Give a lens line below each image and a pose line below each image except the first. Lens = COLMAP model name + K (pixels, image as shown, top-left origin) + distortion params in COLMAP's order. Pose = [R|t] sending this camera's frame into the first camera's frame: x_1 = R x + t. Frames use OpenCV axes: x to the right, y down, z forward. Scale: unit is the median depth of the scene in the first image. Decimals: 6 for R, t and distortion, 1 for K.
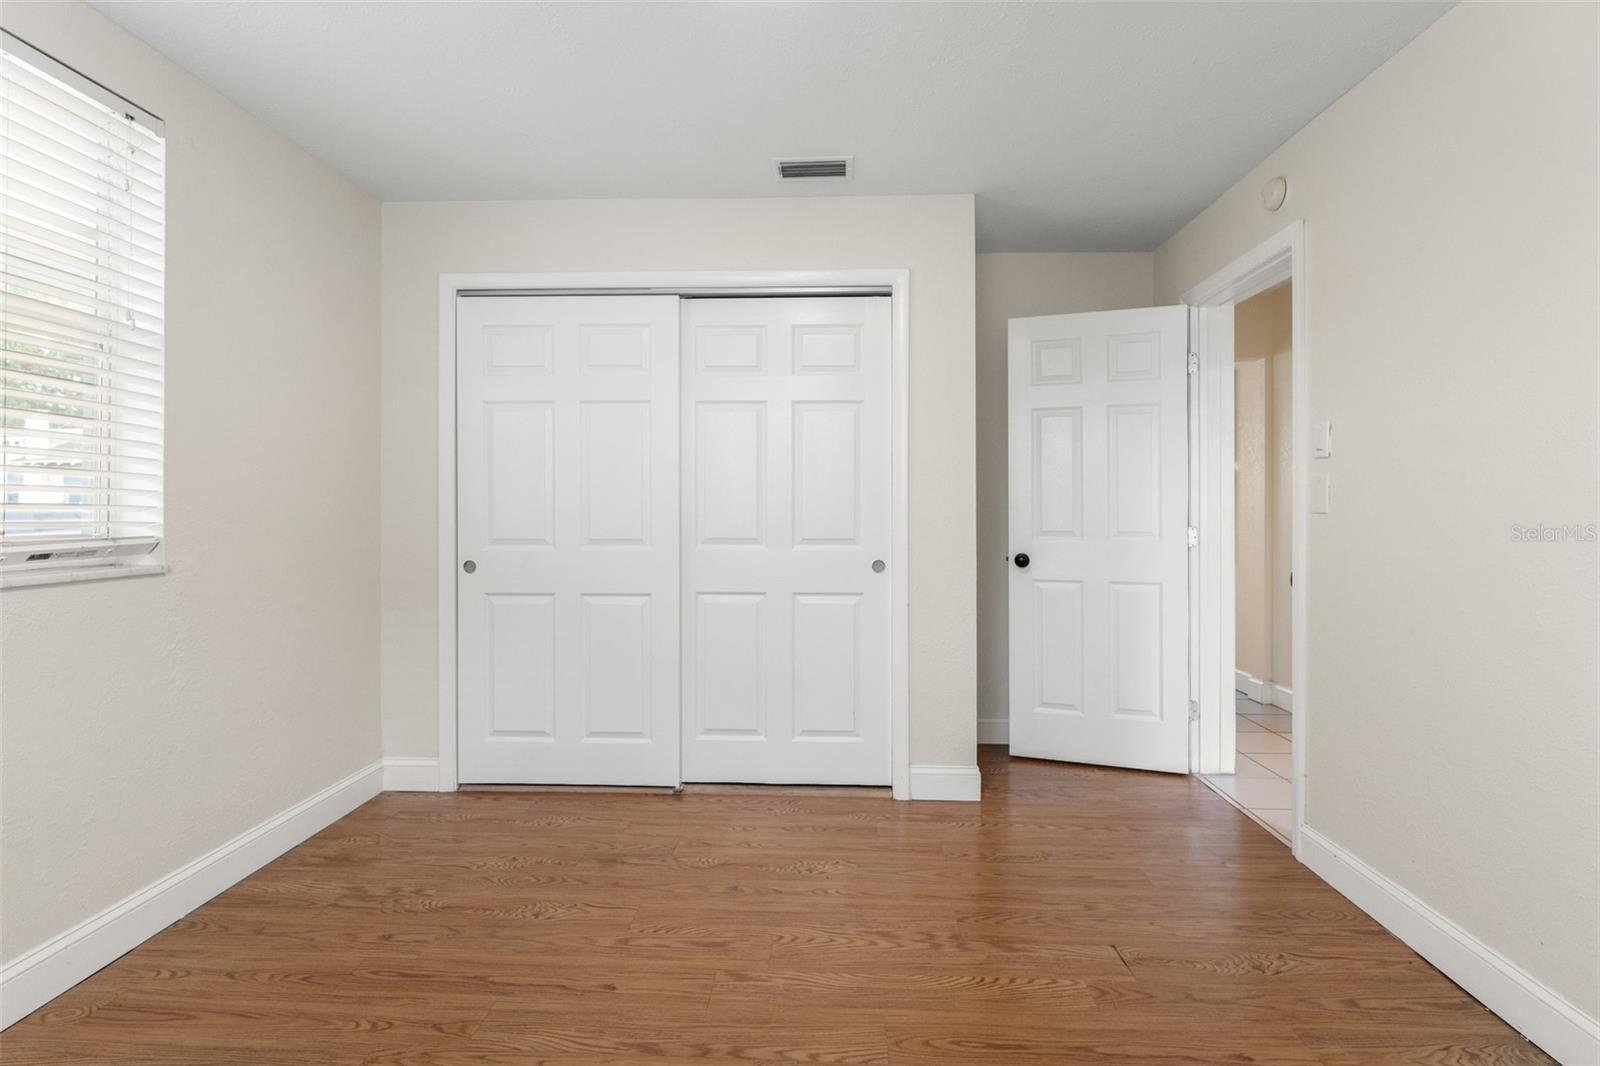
lens RADIAL K [[745.4, 0, 800.4], [0, 745.4, 505.5], [0, 0, 1]] dist [-0.000542, -0.000053]
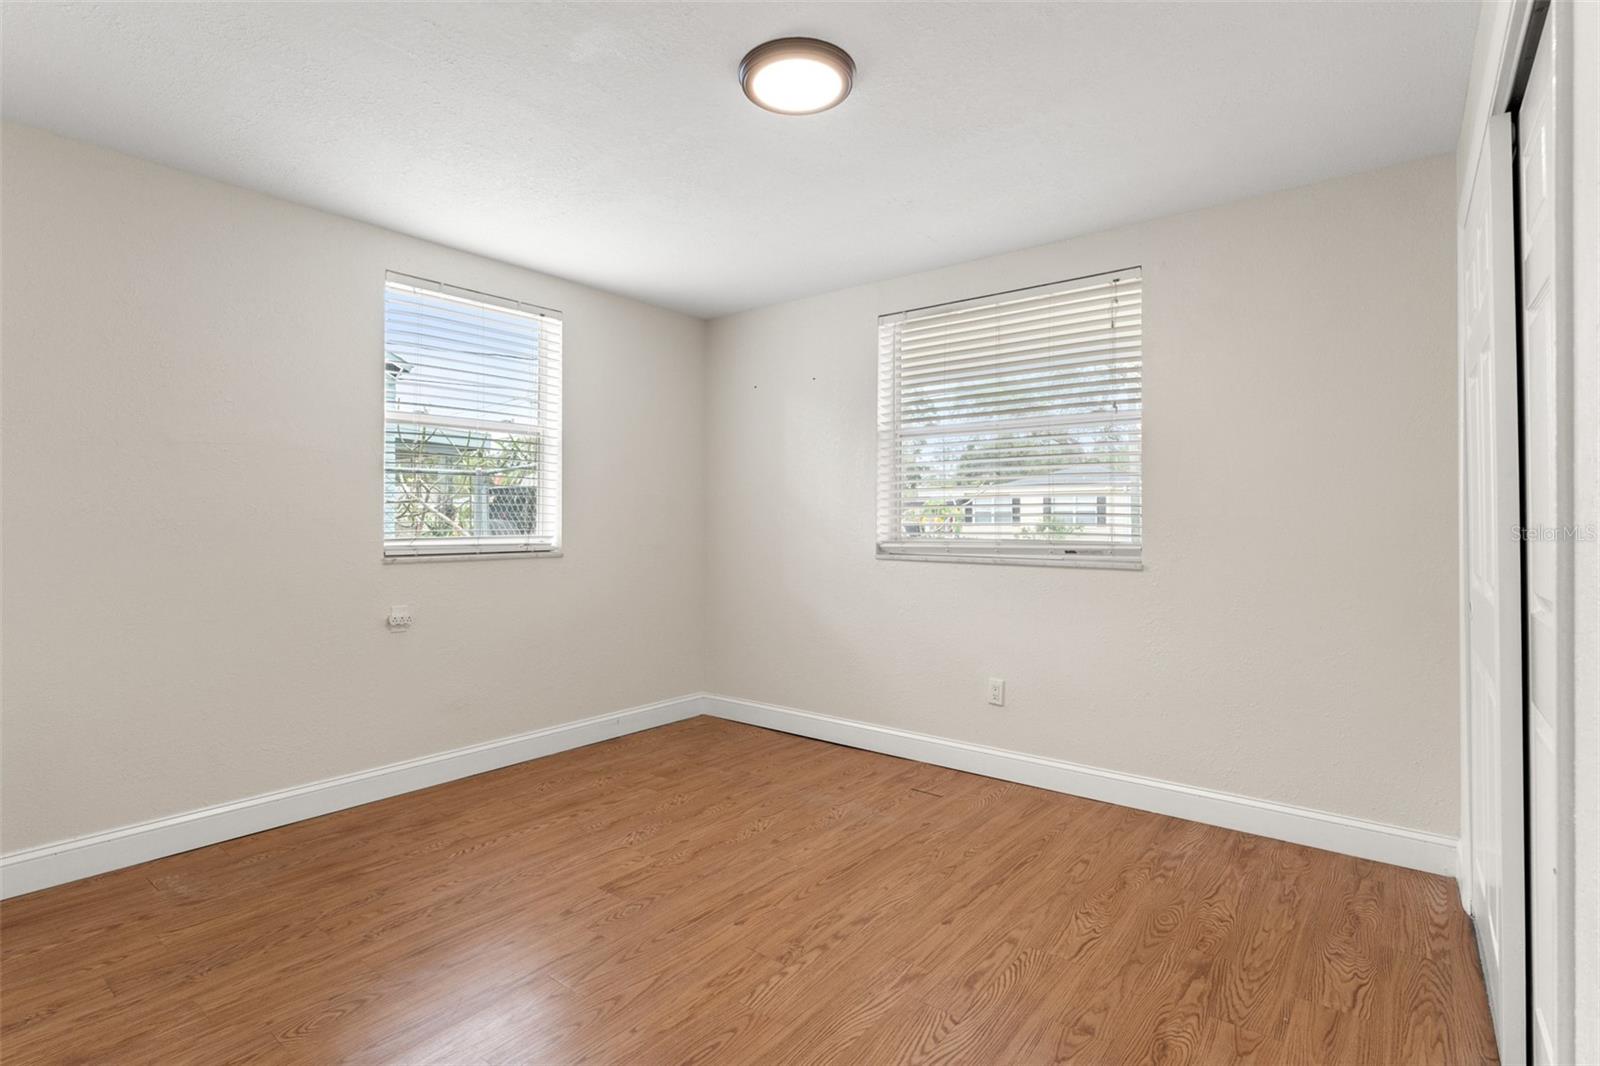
lens RADIAL K [[775.2, 0, 799.0], [0, 775.2, 515.0], [0, 0, 1]] dist [0.000599, 0.000167]
pose [[-0.583534, -0.012104, -0.811999, 0.843238], [0.000064, 0.999888, -0.014951, 0.005035], [0.812089, -0.008776, -0.583468, 1.427922]]
